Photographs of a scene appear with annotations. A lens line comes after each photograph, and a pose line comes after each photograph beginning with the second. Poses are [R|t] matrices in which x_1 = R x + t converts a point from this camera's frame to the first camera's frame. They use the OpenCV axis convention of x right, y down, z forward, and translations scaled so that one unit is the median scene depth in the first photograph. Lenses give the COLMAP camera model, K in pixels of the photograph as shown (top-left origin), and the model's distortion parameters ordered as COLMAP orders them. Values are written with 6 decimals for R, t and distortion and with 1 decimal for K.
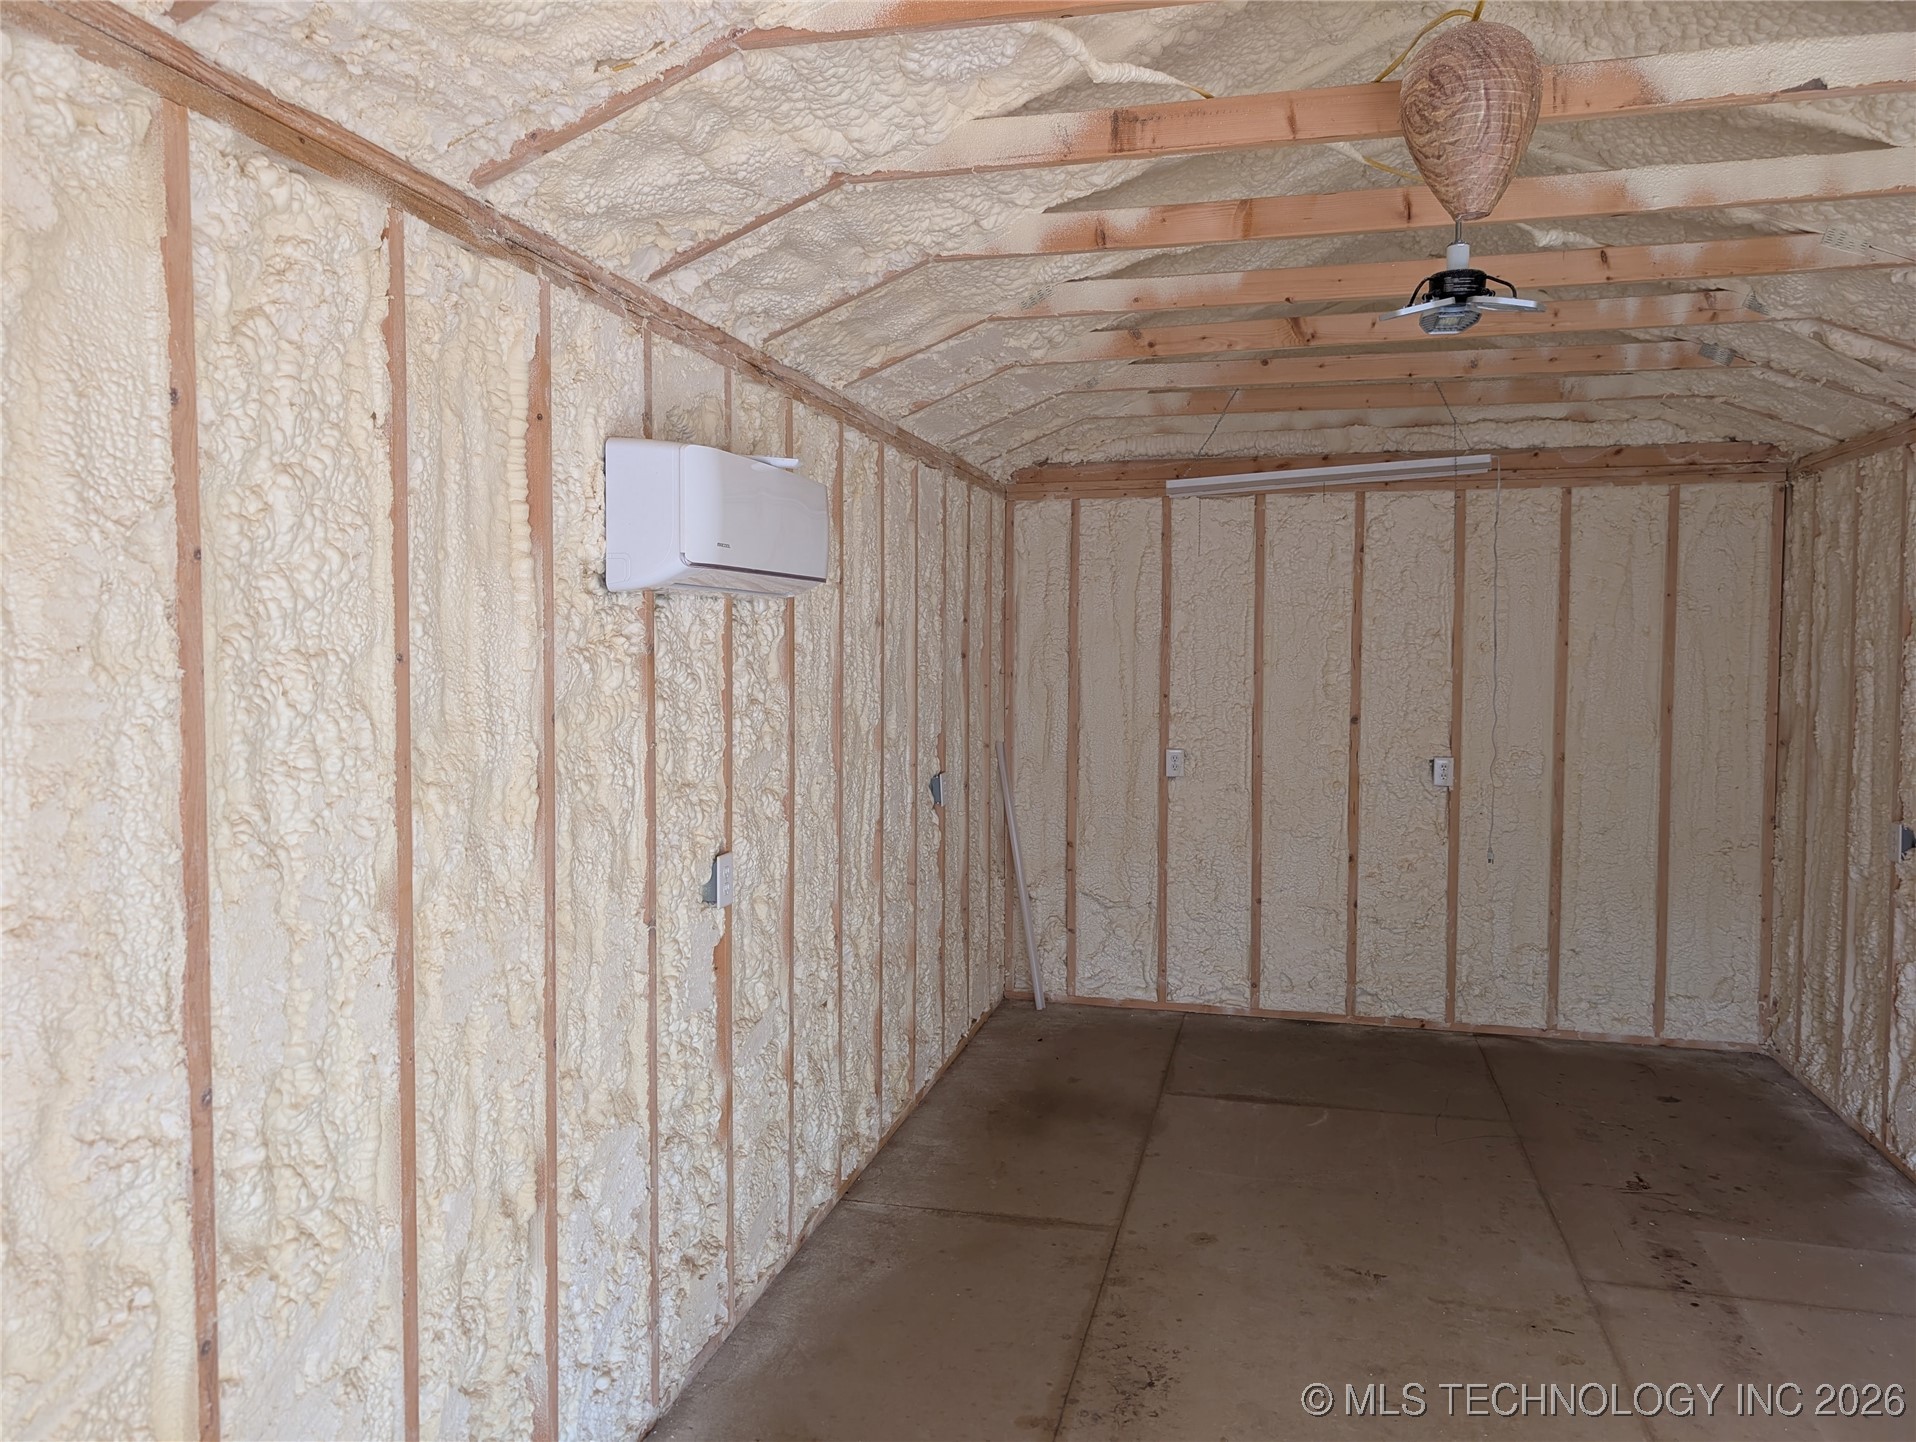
lens RADIAL K [[1454.1, 0, 935.1], [0, 1454.1, 710.4], [0, 0, 1]] dist [0.023928, -0.036259]
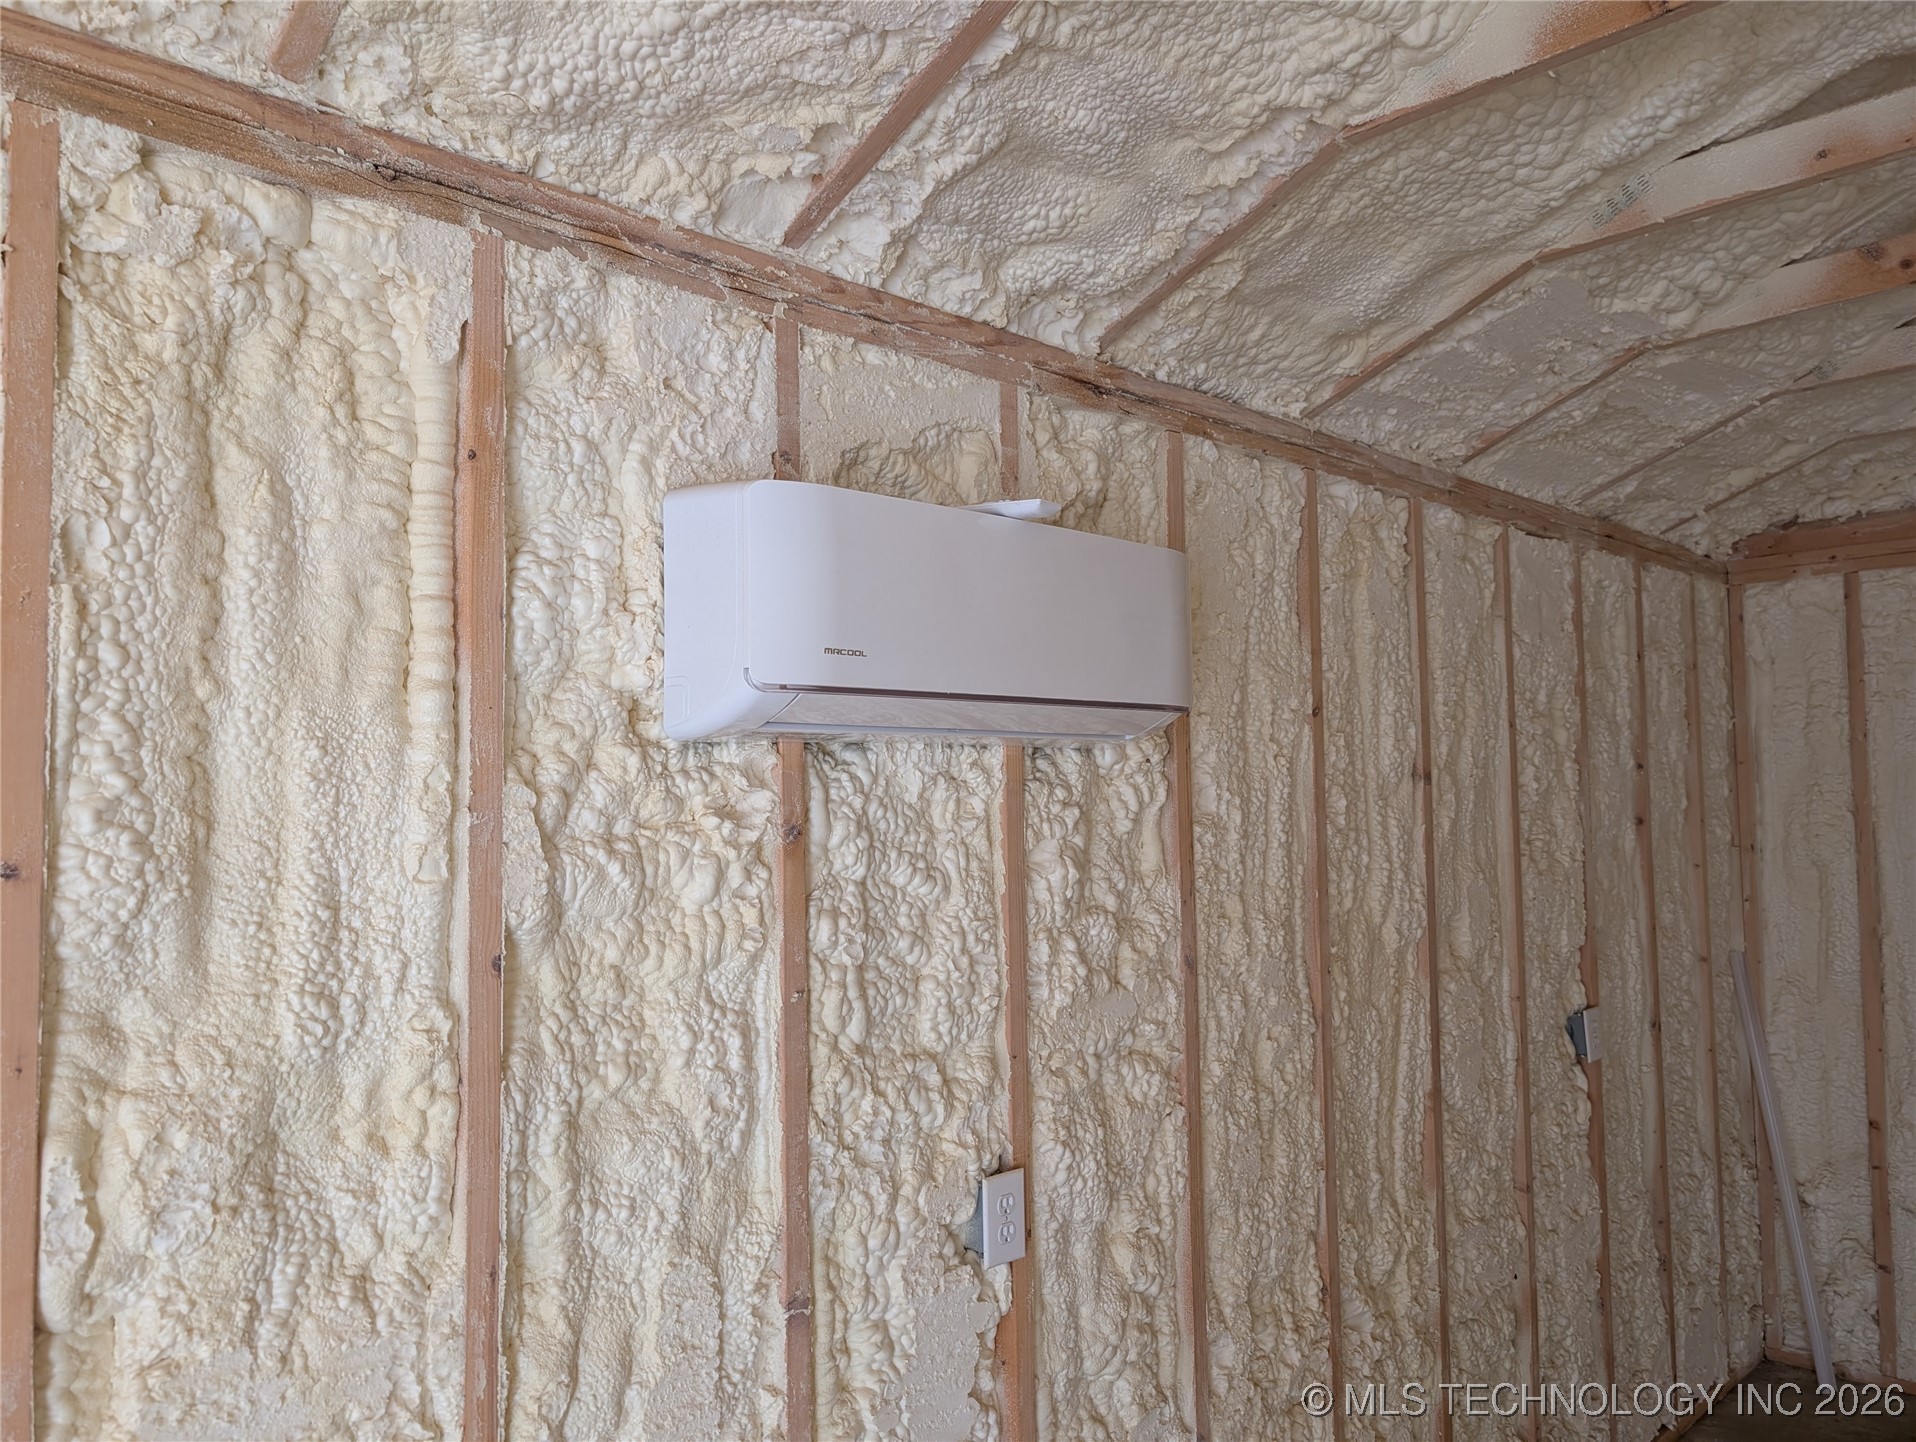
lens RADIAL K [[1366.3, 0, 956.8], [0, 1366.3, 704.4], [0, 0, 1]] dist [0.038377, -0.044078]
pose [[0.842732, -0.043189, -0.536599, 0.140434], [-0.014806, 0.994540, -0.103300, -0.031667], [0.538130, 0.094999, 0.837491, 0.462903]]
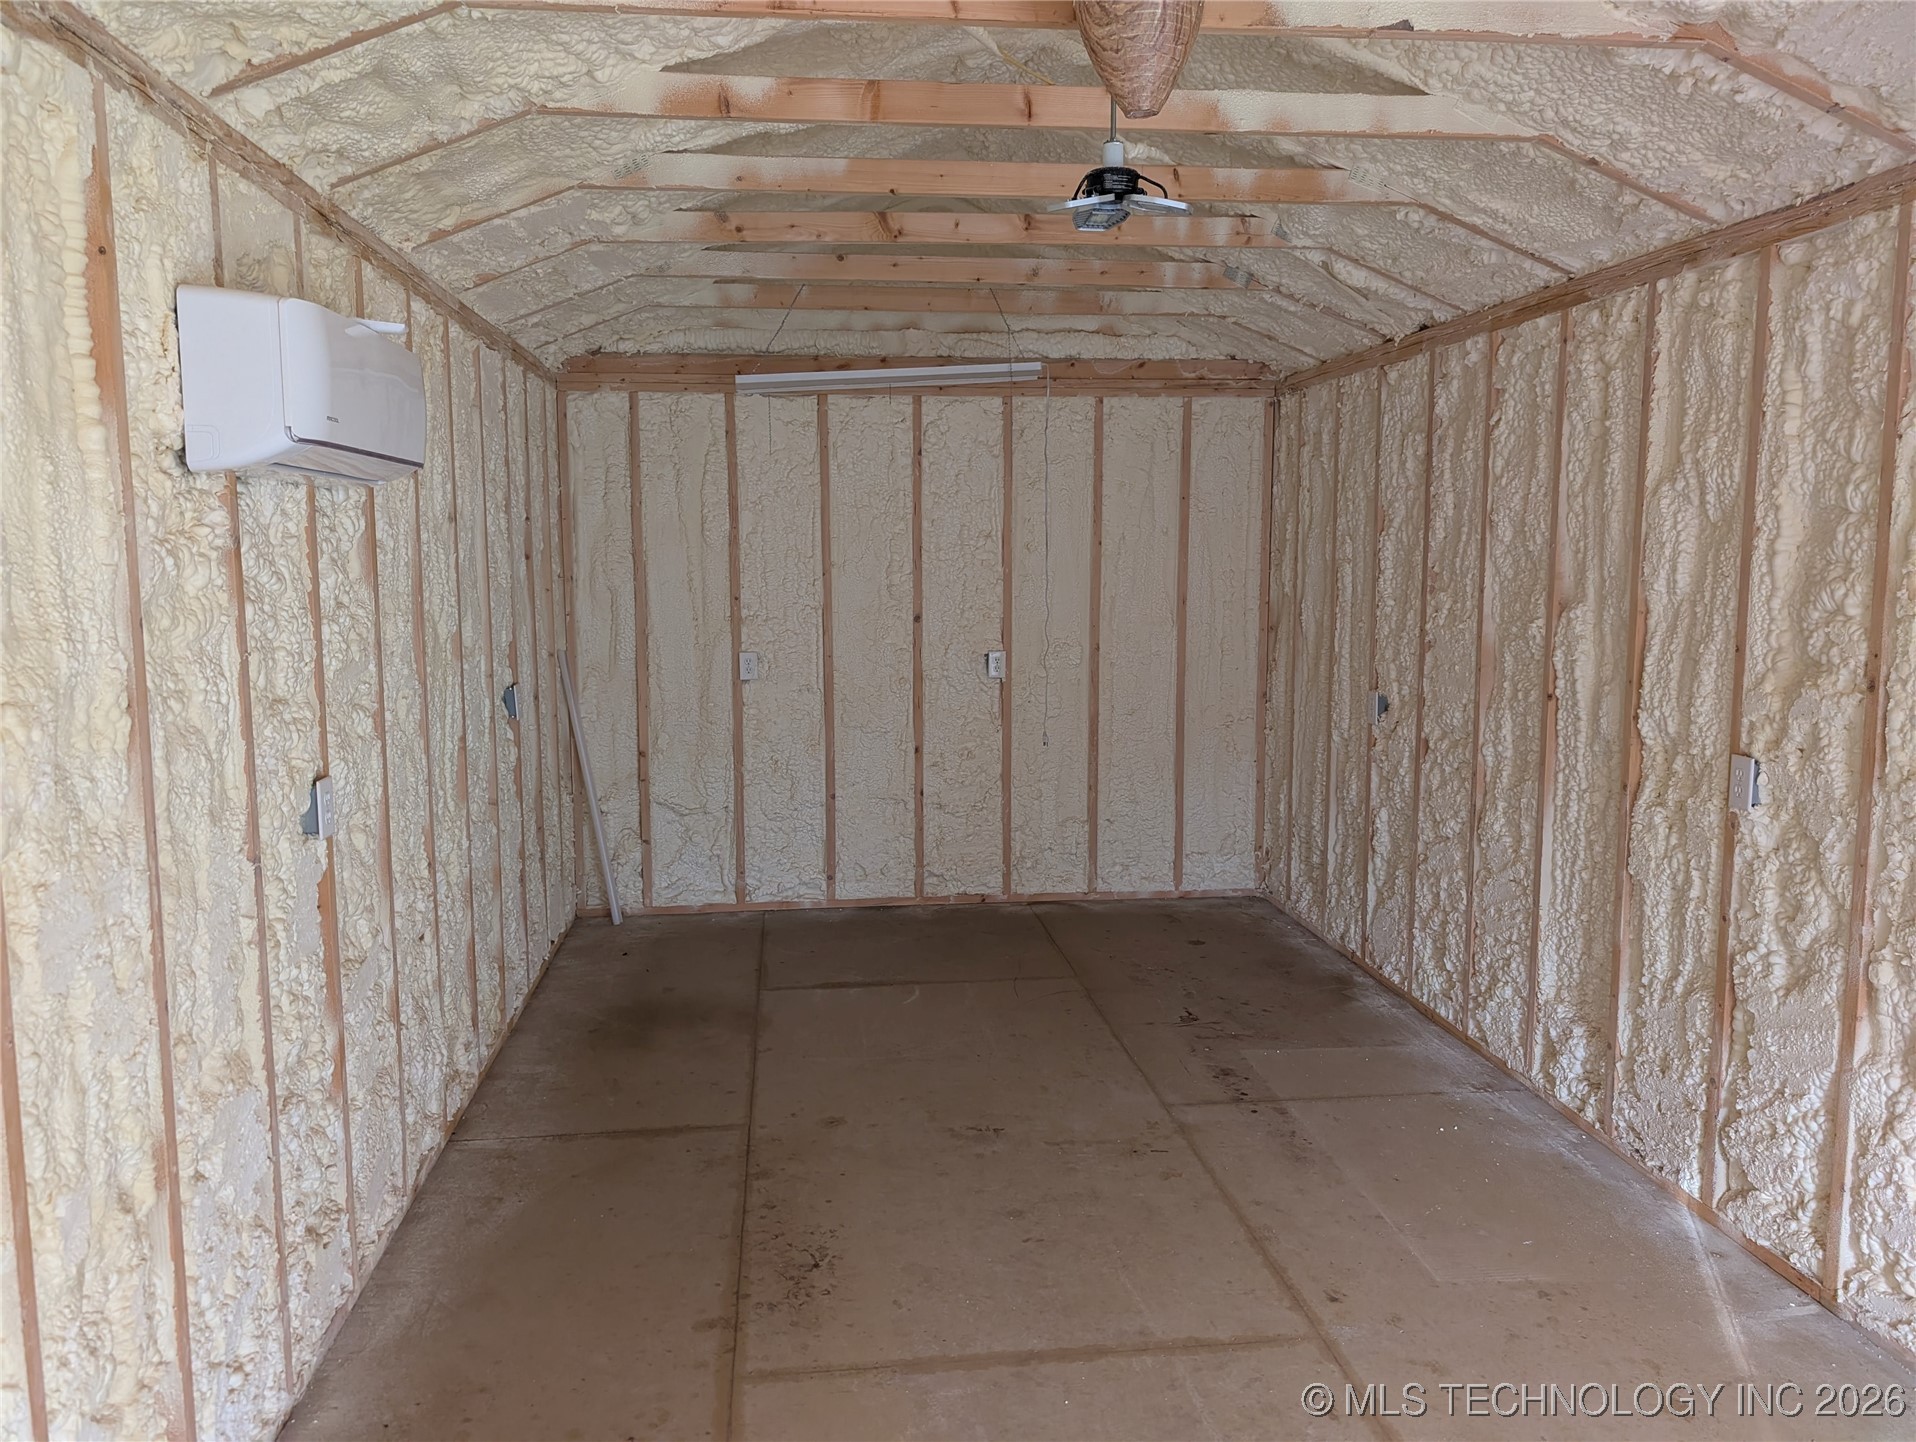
lens RADIAL K [[1447.0, 0, 970.7], [0, 1447.0, 726.6], [0, 0, 1]] dist [0.013338, -0.009683]
pose [[0.927978, -0.051750, 0.369023, -0.096752], [0.025167, 0.996753, 0.076492, 0.009626], [-0.371783, -0.061695, 0.926267, 0.038394]]
